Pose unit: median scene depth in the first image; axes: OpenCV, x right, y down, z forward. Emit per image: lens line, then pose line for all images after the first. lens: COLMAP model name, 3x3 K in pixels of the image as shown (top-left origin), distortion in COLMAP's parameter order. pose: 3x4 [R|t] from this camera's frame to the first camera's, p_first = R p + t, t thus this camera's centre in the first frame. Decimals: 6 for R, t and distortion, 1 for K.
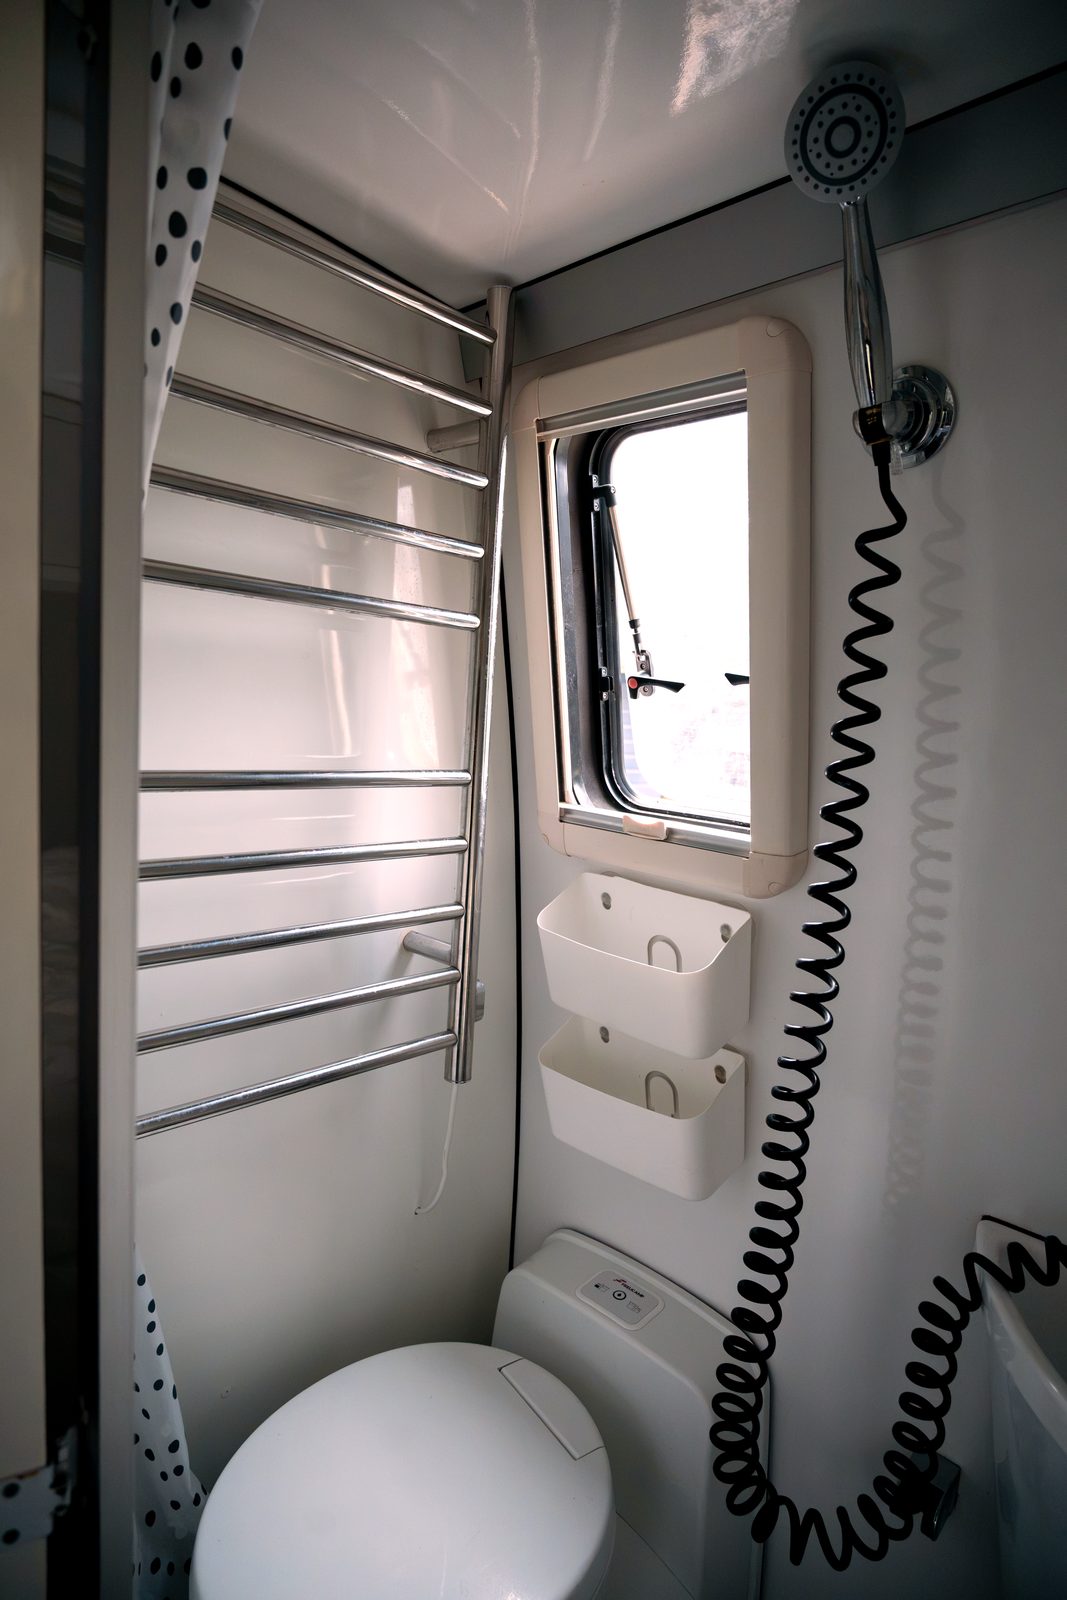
lens RADIAL K [[863.2, 0, 533.5], [0, 863.2, 800.0], [0, 0, 1]] dist [-0.036930, 0.017874]
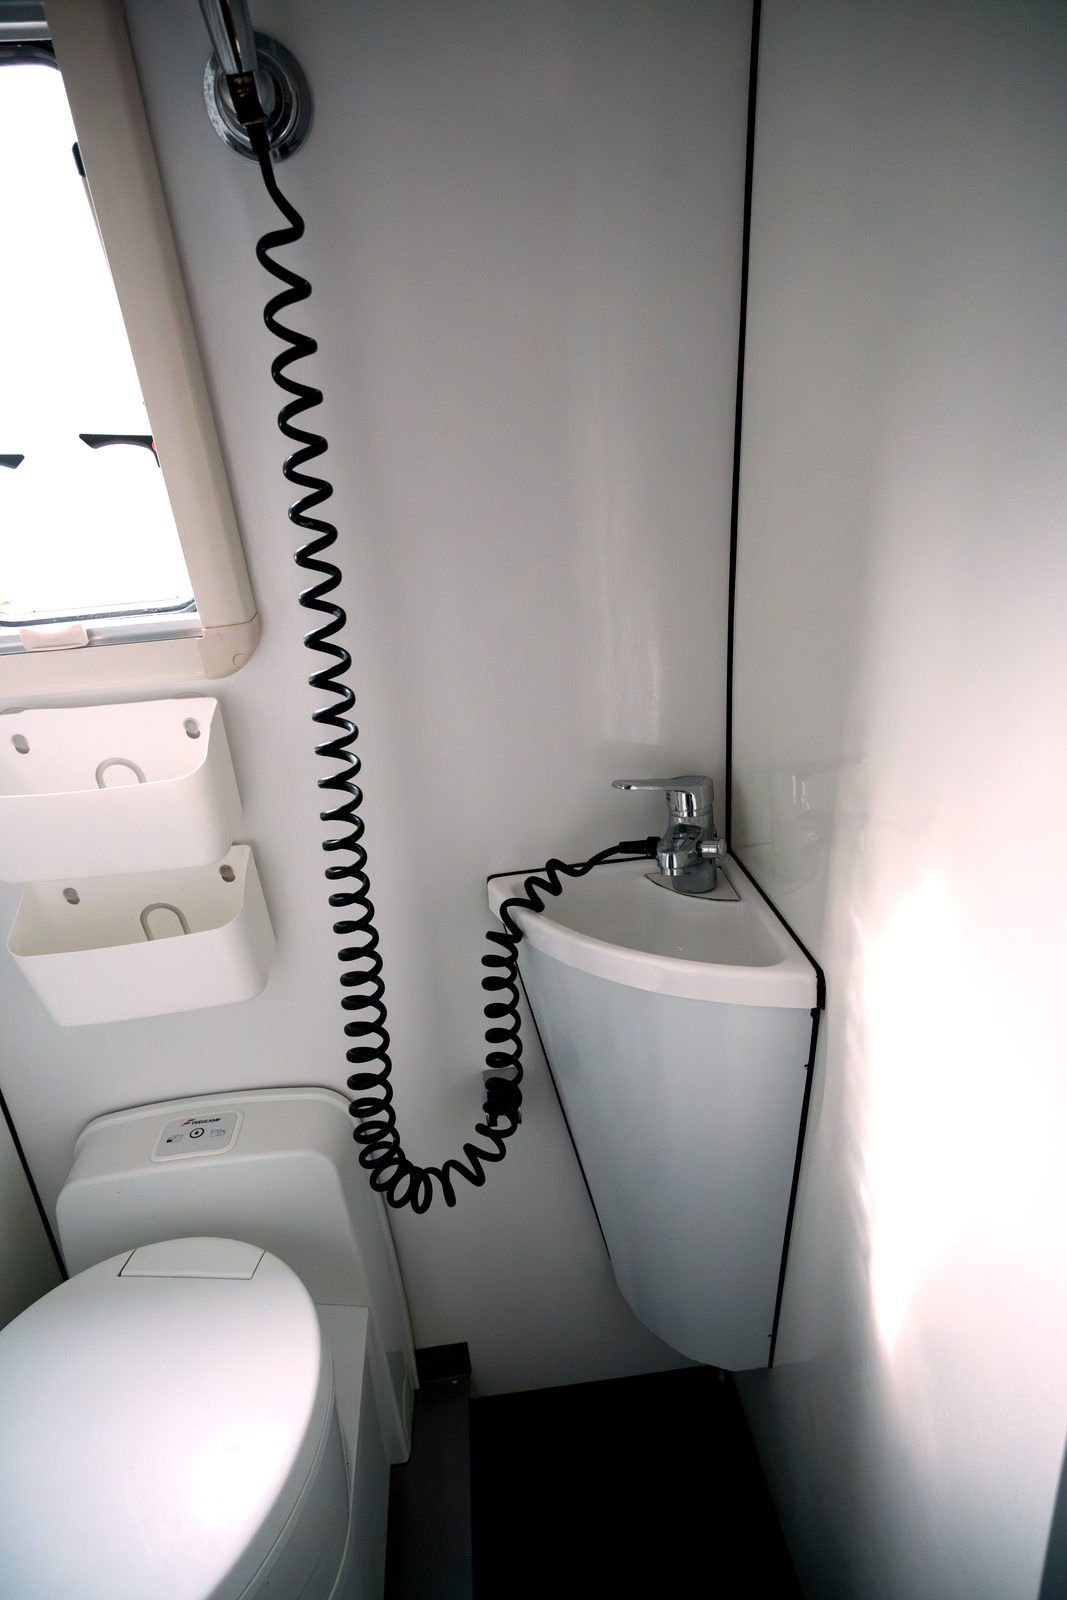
lens RADIAL K [[863.2, 0, 533.5], [0, 863.2, 800.0], [0, 0, 1]] dist [-0.036930, 0.017874]
pose [[0.638544, -0.355037, 0.682796, -0.215807], [0.200457, 0.933331, 0.297843, 0.028931], [-0.743019, -0.053315, 0.667143, 0.125436]]
